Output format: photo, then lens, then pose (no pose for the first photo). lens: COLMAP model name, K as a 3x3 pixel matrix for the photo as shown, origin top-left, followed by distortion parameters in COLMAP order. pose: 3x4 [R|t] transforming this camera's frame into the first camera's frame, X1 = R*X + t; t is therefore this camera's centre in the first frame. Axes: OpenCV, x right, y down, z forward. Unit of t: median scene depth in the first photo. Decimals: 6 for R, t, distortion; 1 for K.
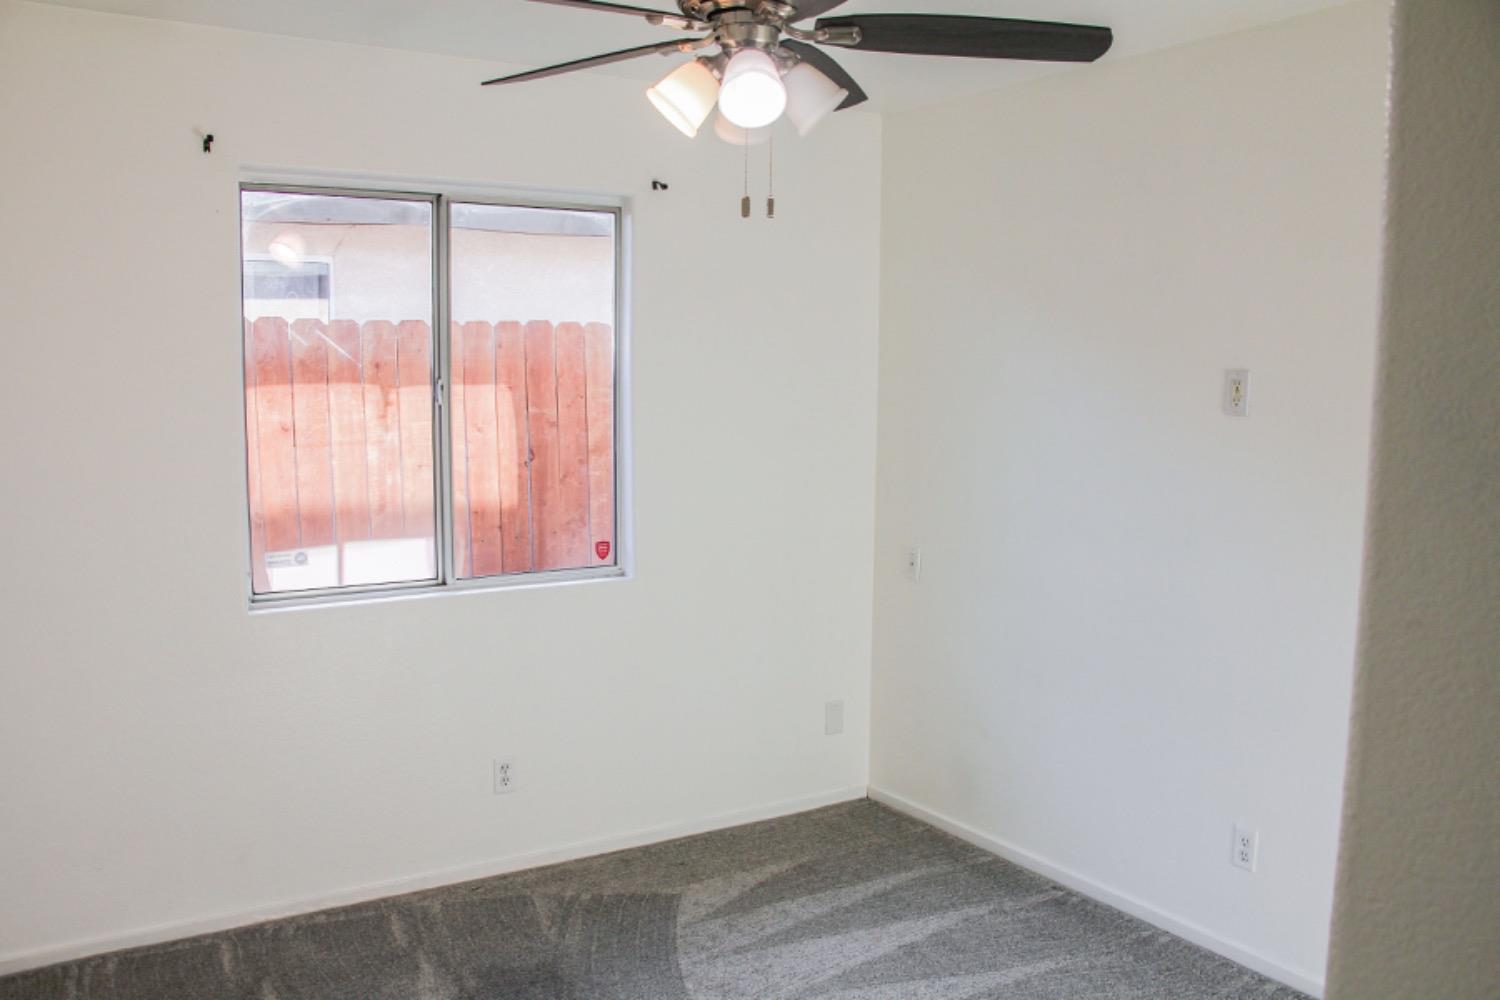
lens RADIAL K [[1243.6, 0, 751.6], [0, 1243.6, 515.3], [0, 0, 1]] dist [-0.176242, 0.124194]
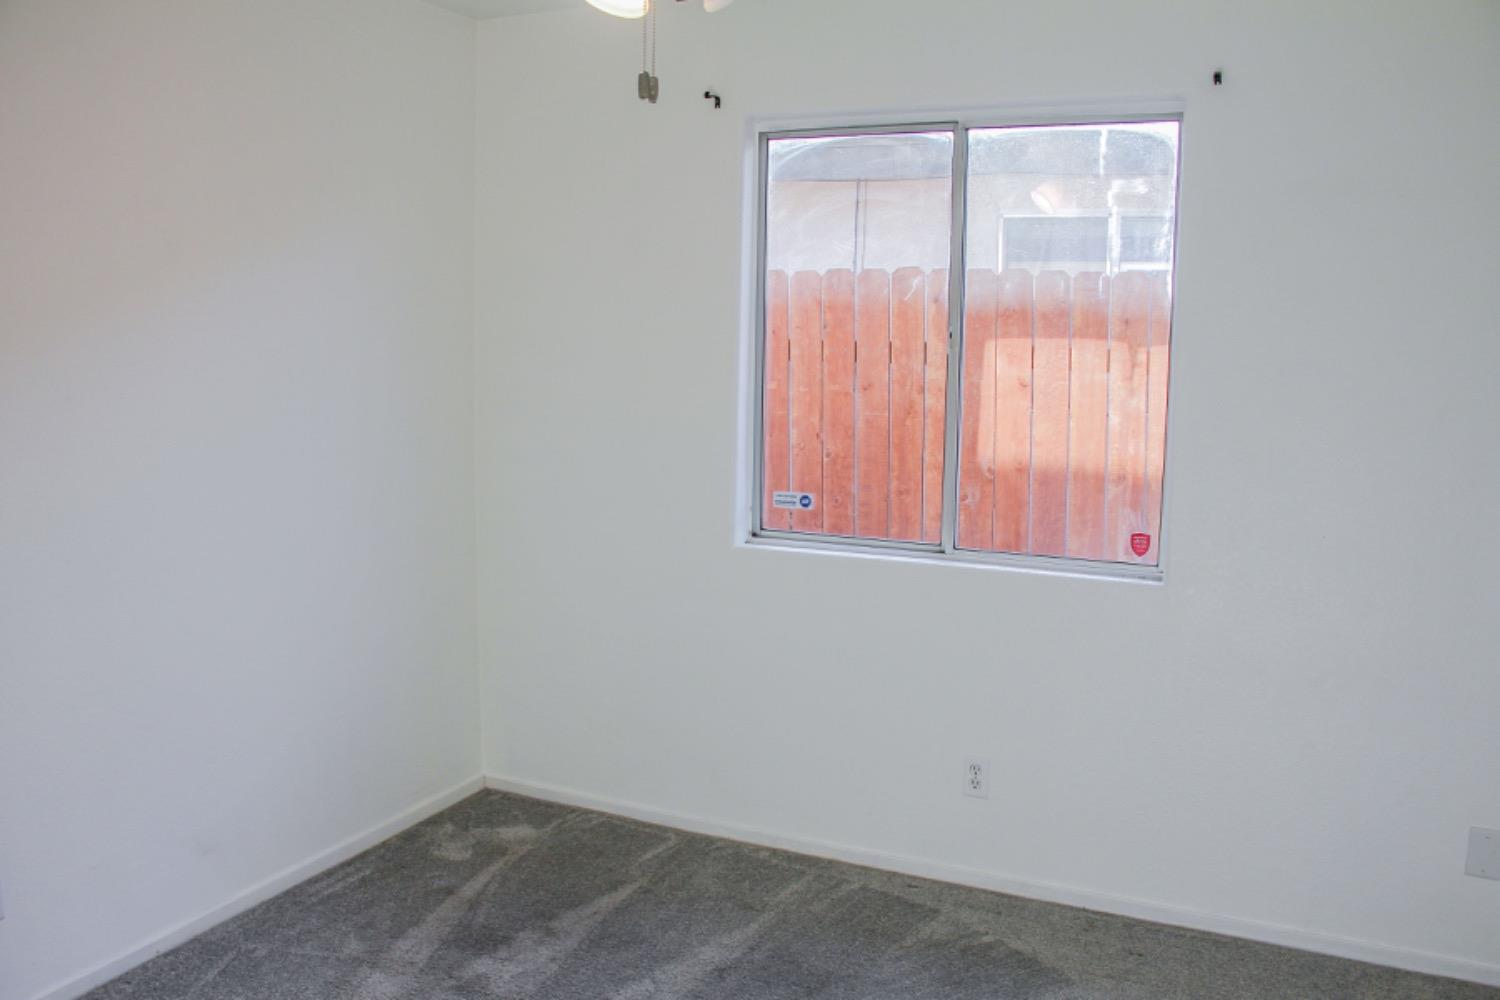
lens RADIAL K [[1243.6, 0, 751.6], [0, 1243.6, 515.3], [0, 0, 1]] dist [-0.176242, 0.124194]
pose [[0.530367, 0.124245, -0.838614, 0.339579], [-0.110380, 0.990902, 0.076999, -0.019885], [0.840551, 0.051729, 0.539256, 0.297113]]
